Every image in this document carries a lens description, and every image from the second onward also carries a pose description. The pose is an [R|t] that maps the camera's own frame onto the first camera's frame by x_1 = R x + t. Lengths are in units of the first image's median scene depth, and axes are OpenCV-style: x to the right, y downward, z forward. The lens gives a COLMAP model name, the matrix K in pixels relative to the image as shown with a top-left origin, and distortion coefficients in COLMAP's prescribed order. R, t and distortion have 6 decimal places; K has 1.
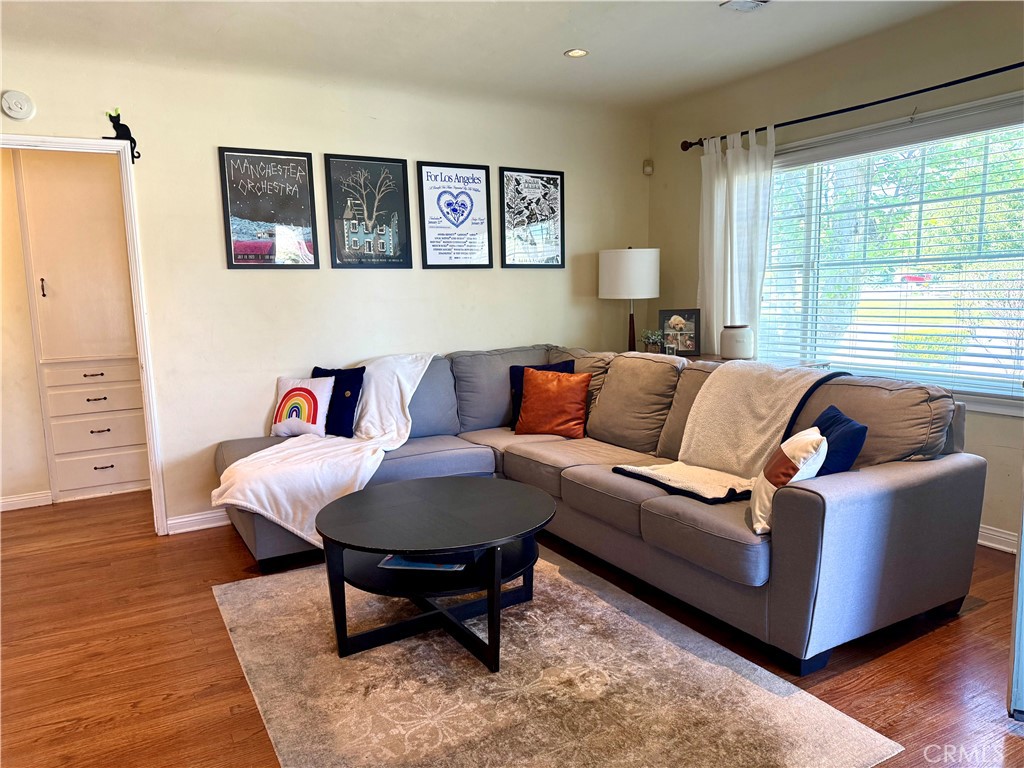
lens RADIAL K [[727.2, 0, 520.7], [0, 727.2, 379.9], [0, 0, 1]] dist [0.067601, -0.062134]
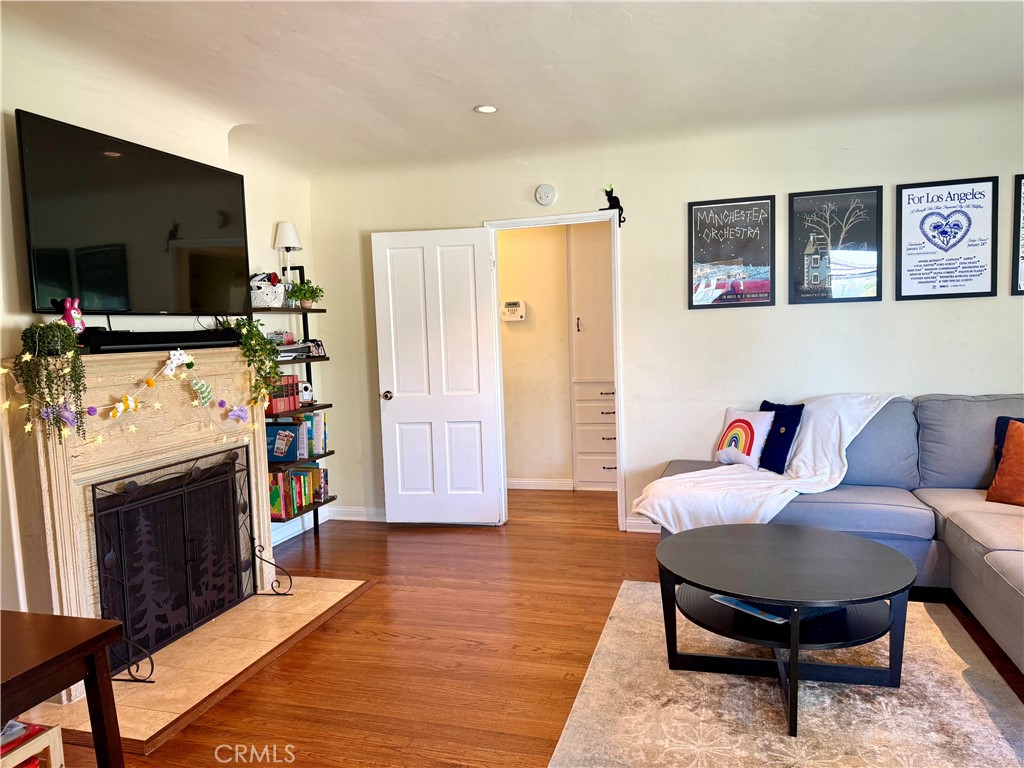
lens RADIAL K [[727.2, 0, 507.9], [0, 727.2, 383.2], [0, 0, 1]] dist [0.067601, -0.062134]
pose [[0.699819, 0.058260, -0.711940, 0.226700], [-0.072092, 0.997340, 0.010750, -0.030530], [0.710673, 0.043802, 0.702158, 0.017878]]
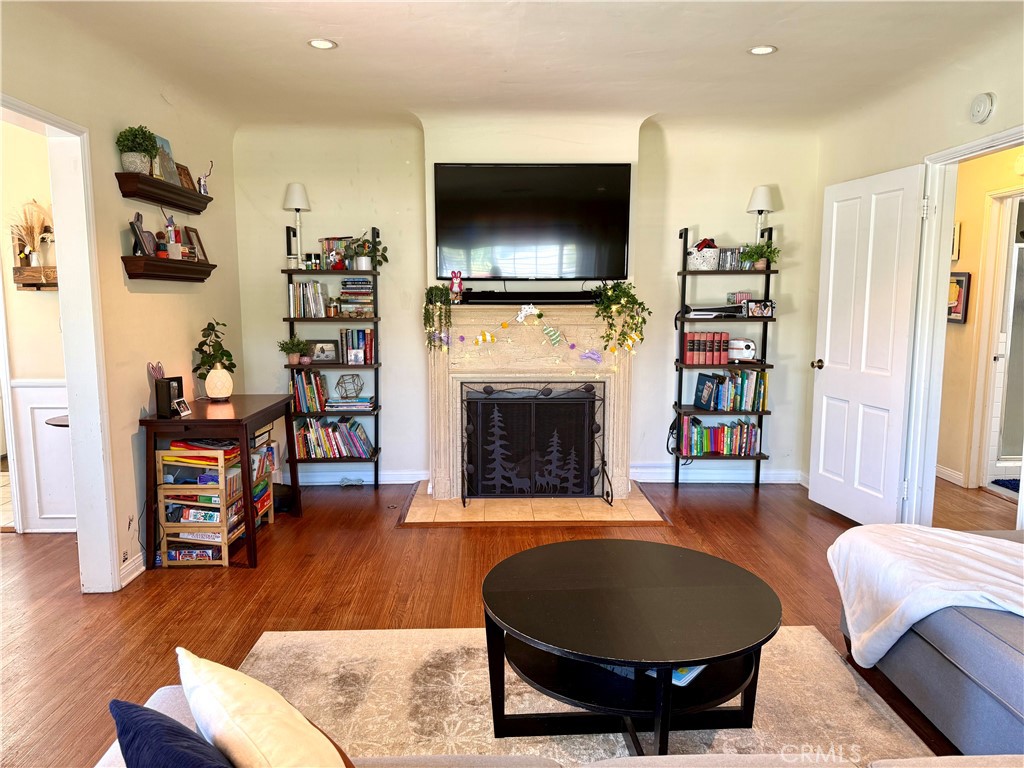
lens RADIAL K [[727.2, 0, 513.2], [0, 727.2, 387.4], [0, 0, 1]] dist [0.067601, -0.062134]
pose [[-0.471422, 0.143852, -0.870096, 0.490718], [-0.091354, 0.973334, 0.210417, -0.173033], [0.877163, 0.178682, -0.445709, 1.040172]]
